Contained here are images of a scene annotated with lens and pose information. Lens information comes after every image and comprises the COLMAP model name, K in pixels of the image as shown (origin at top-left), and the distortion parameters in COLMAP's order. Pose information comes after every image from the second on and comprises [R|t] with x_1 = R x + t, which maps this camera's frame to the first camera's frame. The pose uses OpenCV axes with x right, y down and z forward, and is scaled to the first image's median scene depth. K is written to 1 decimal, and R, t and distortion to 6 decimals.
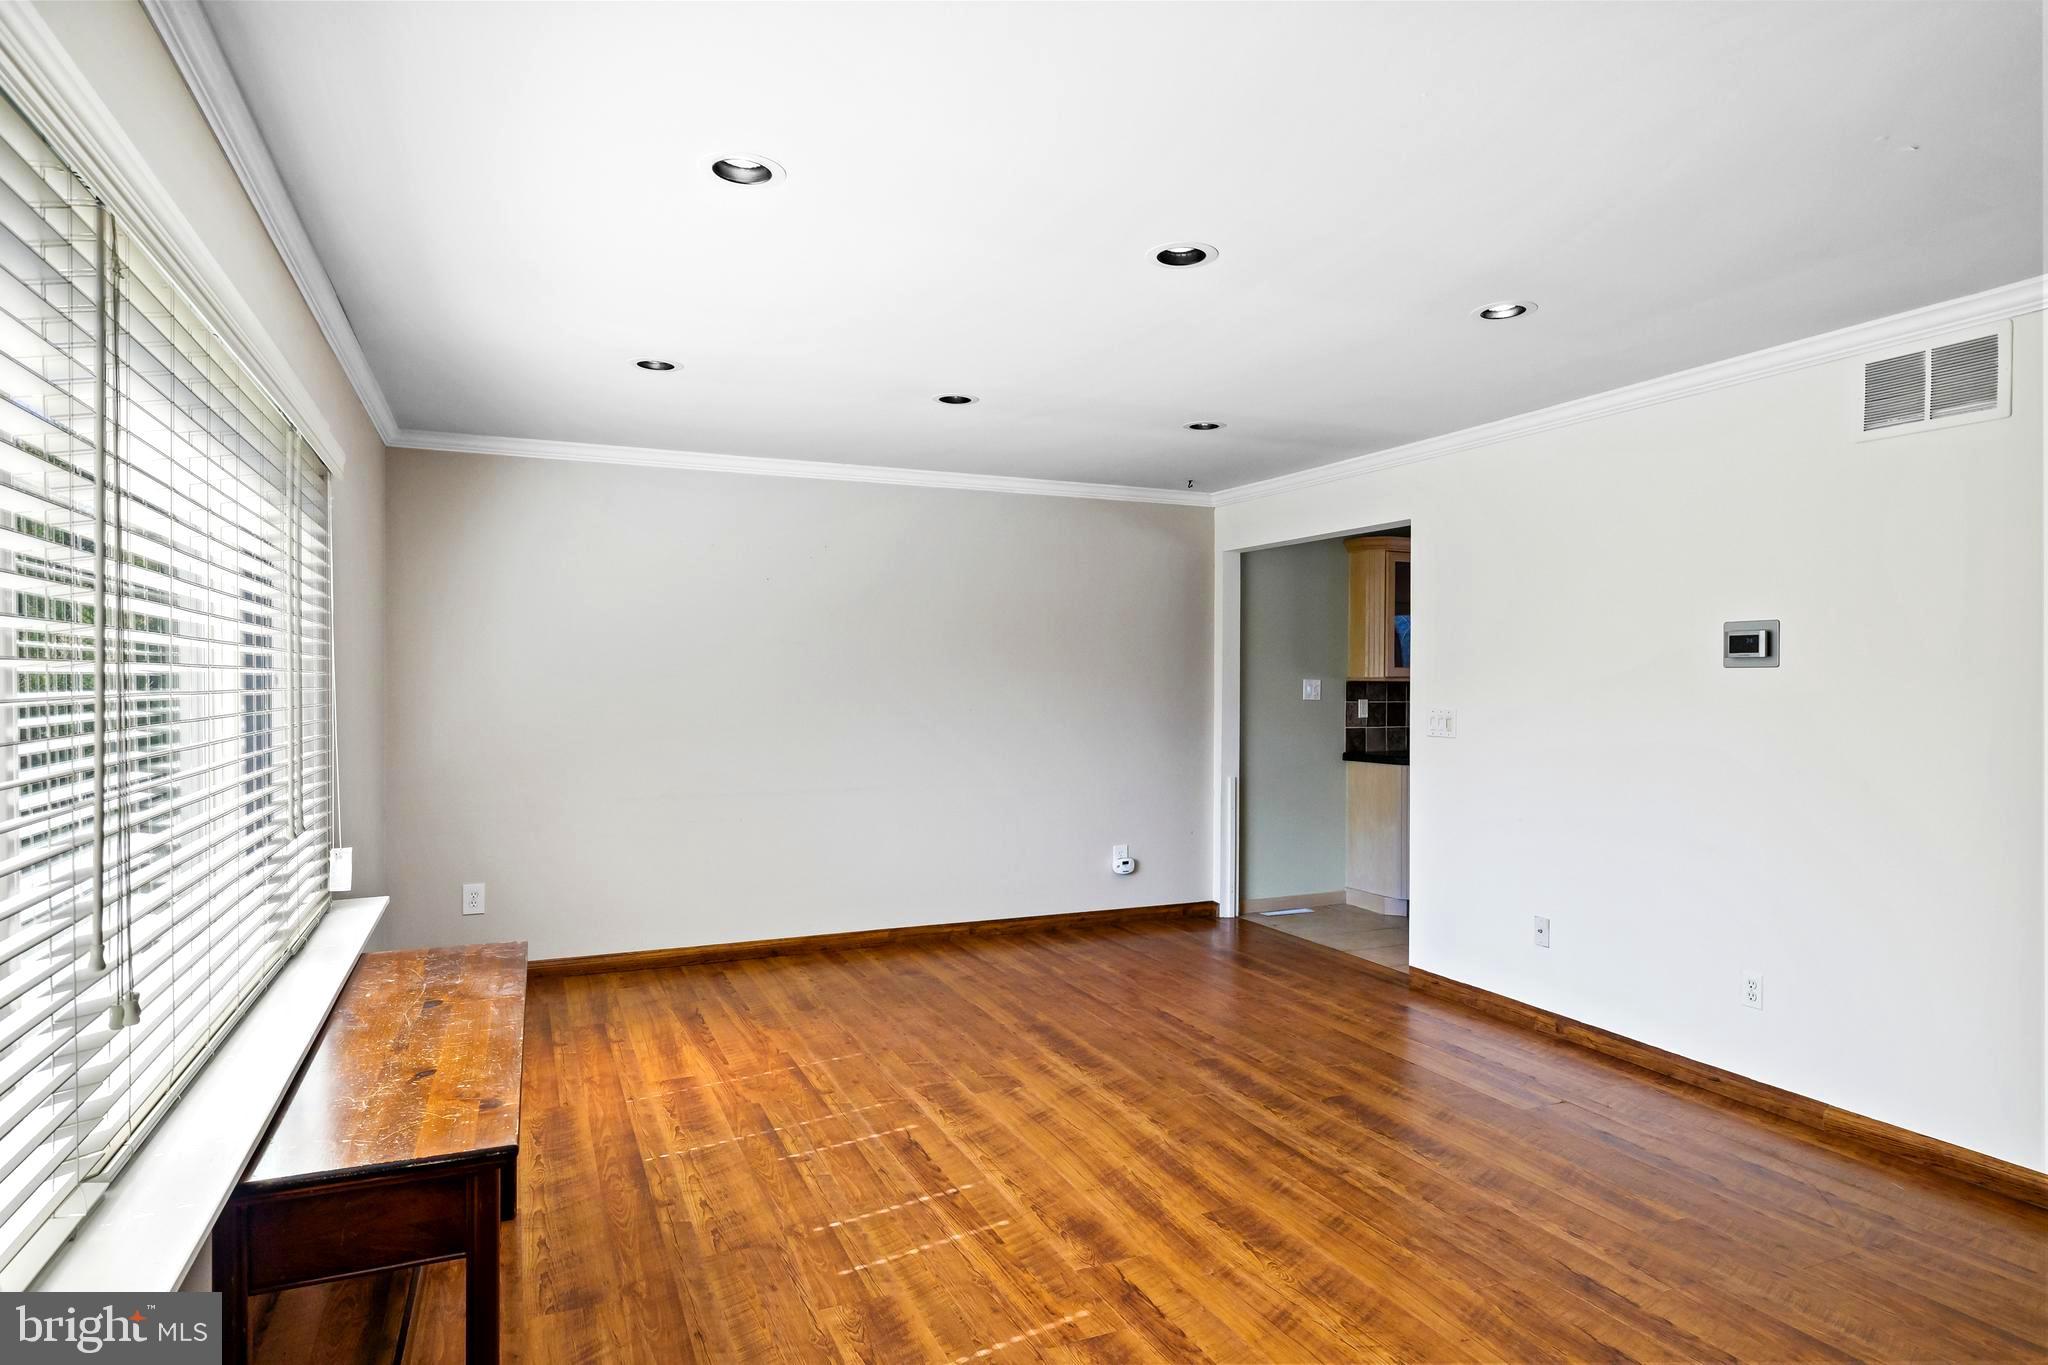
lens RADIAL K [[1095.1, 0, 1022.0], [0, 1095.1, 677.2], [0, 0, 1]] dist [-0.006915, 0.000608]
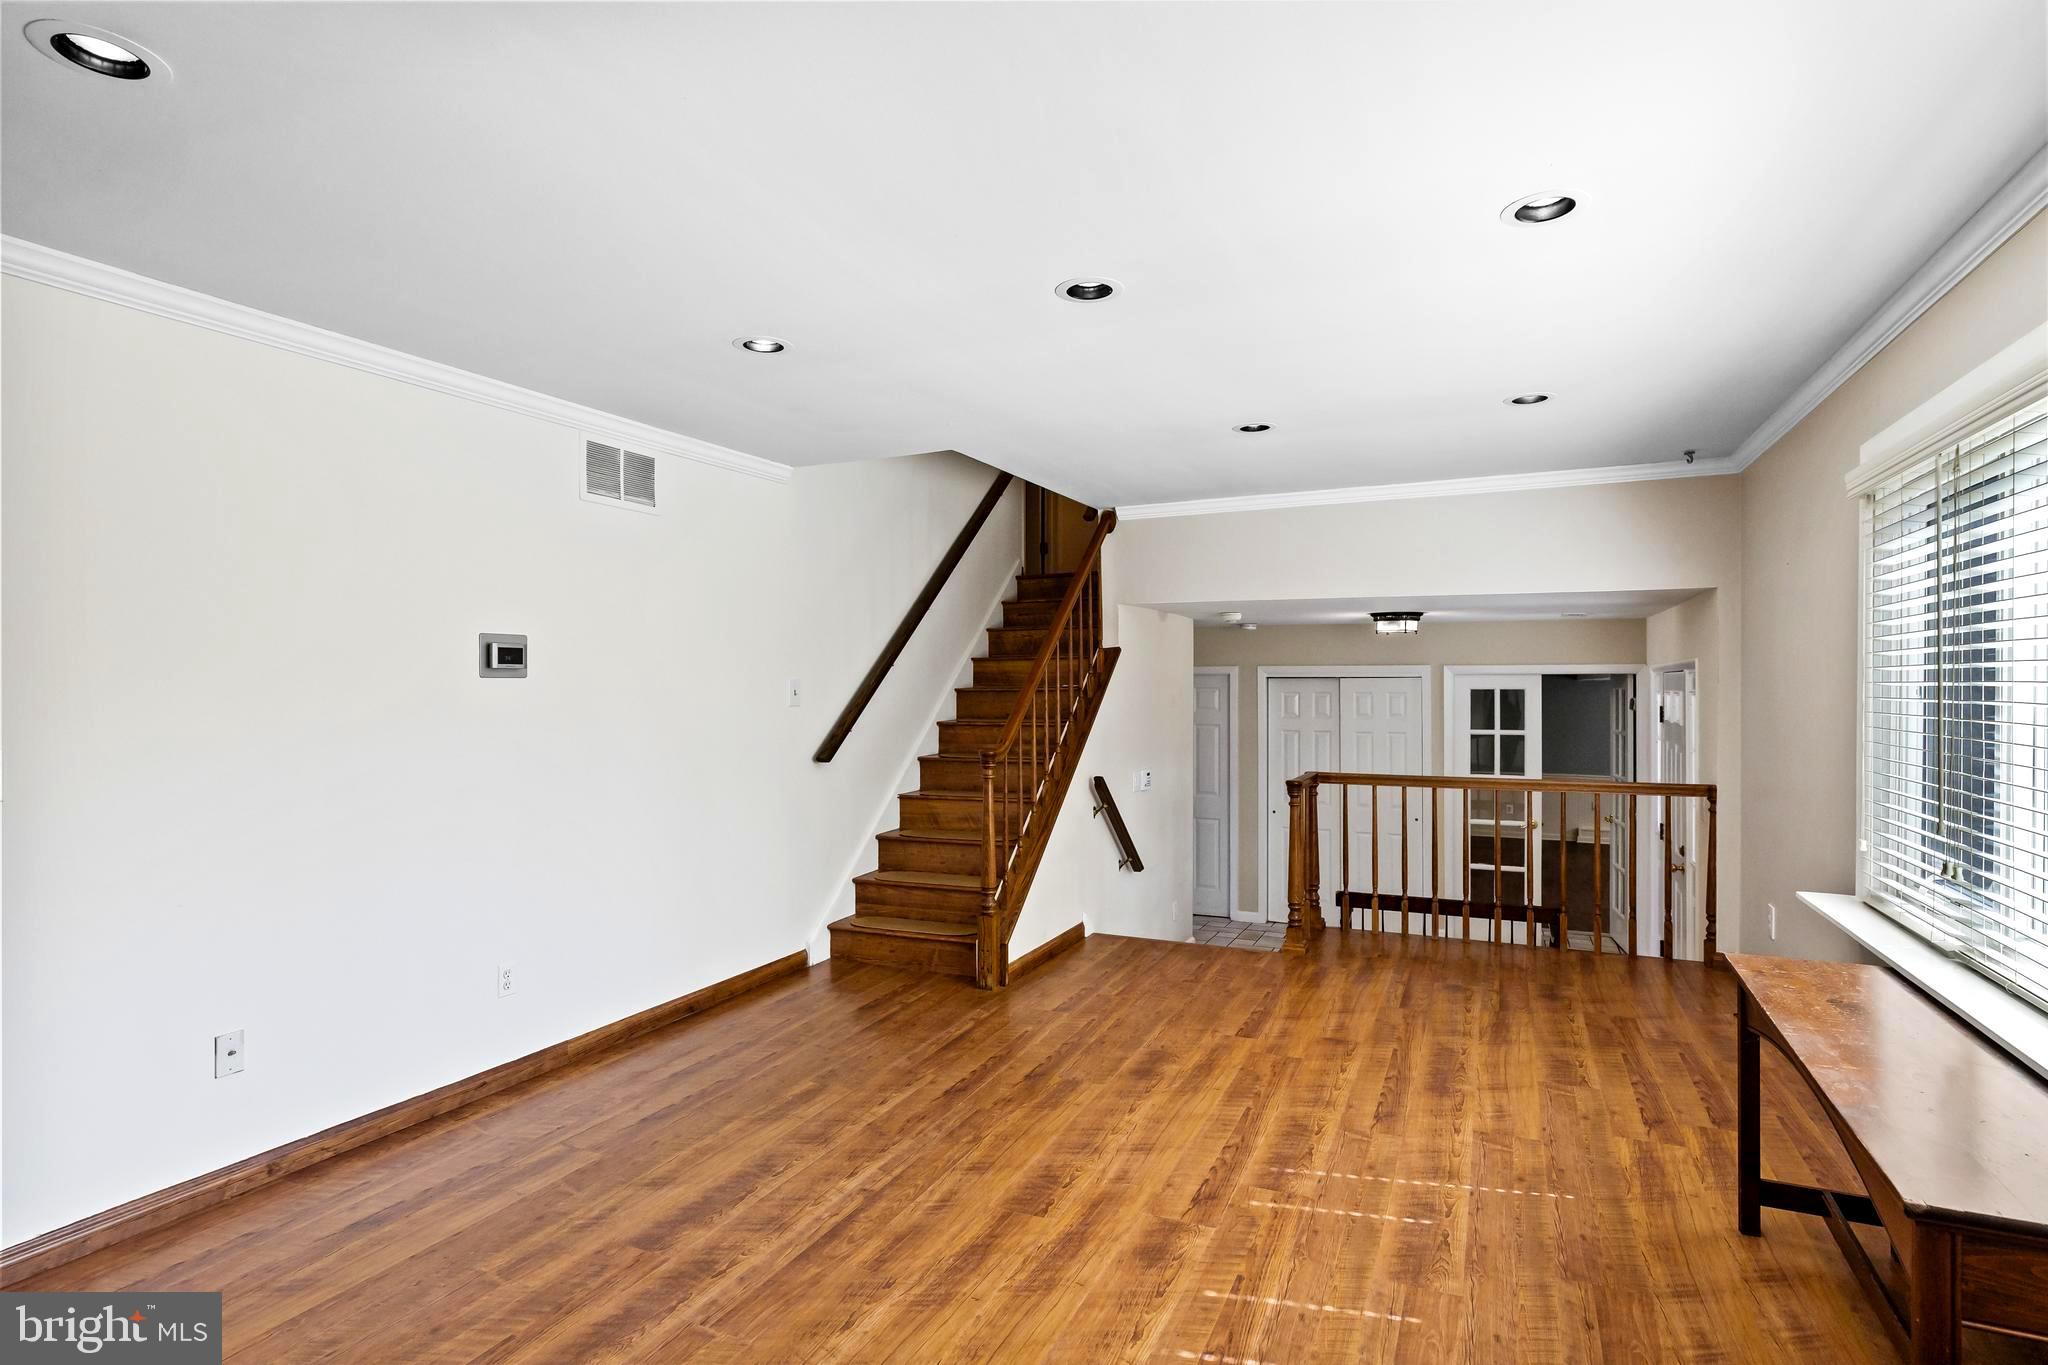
lens RADIAL K [[1032.5, 0, 1022.5], [0, 1032.5, 694.0], [0, 0, 1]] dist [-0.001704, -0.000933]
pose [[-0.649134, -0.009323, 0.760617, -0.532658], [-0.001103, 0.999935, 0.011316, -0.006944], [-0.760673, 0.006507, -0.649102, 1.585687]]
